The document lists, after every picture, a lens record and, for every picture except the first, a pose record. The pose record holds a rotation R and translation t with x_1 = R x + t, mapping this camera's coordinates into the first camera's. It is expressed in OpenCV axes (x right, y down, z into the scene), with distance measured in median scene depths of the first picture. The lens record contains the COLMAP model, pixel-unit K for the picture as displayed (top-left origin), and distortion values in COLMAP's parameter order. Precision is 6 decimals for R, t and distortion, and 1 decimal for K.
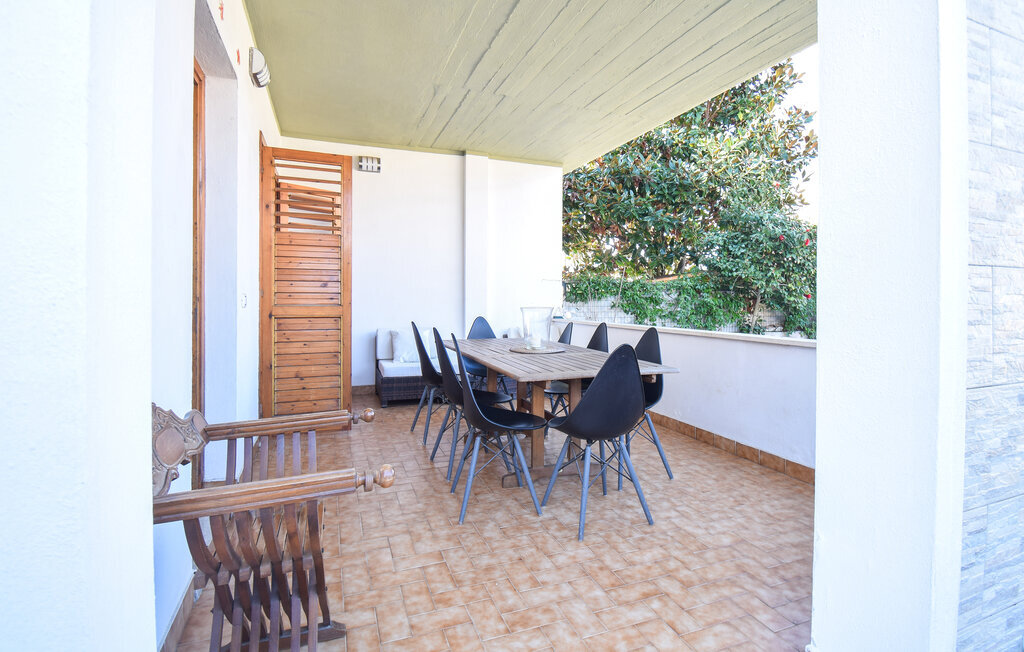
lens RADIAL K [[515.2, 0, 536.2], [0, 515.2, 304.0], [0, 0, 1]] dist [-0.001423, -0.001137]
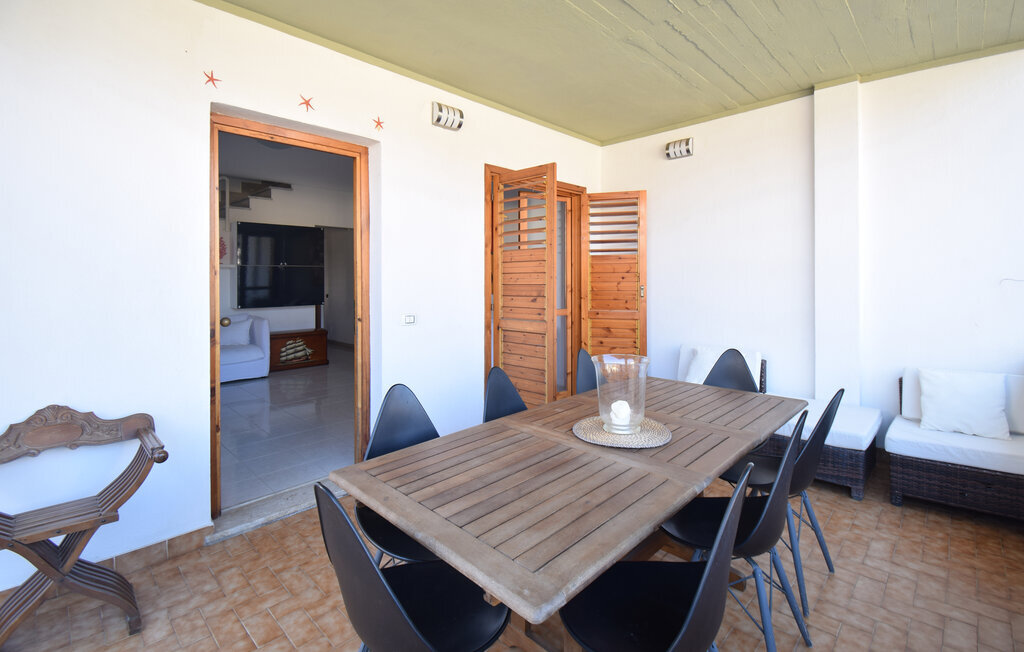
lens RADIAL K [[463.1, 0, 499.3], [0, 463.1, 283.0], [0, 0, 1]] dist [0.012991, -0.003588]
pose [[0.352995, 0.012277, -0.935545, 0.352071], [-0.001815, 0.999921, 0.012436, -0.071702], [0.935623, -0.002692, 0.352989, 0.544355]]
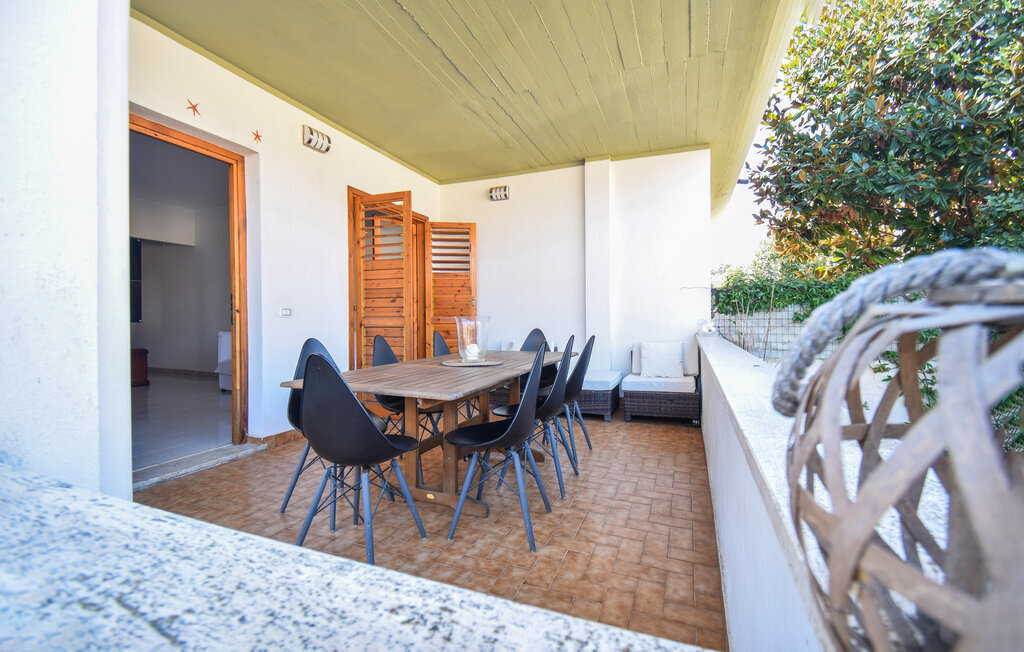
lens RADIAL K [[463.1, 0, 508.3], [0, 463.1, 327.6], [0, 0, 1]] dist [0.012991, -0.003588]
pose [[0.696491, 0.005223, -0.717547, 0.500090], [-0.000938, 0.999979, 0.006368, 0.017475], [0.717565, -0.003762, 0.696481, 0.374062]]
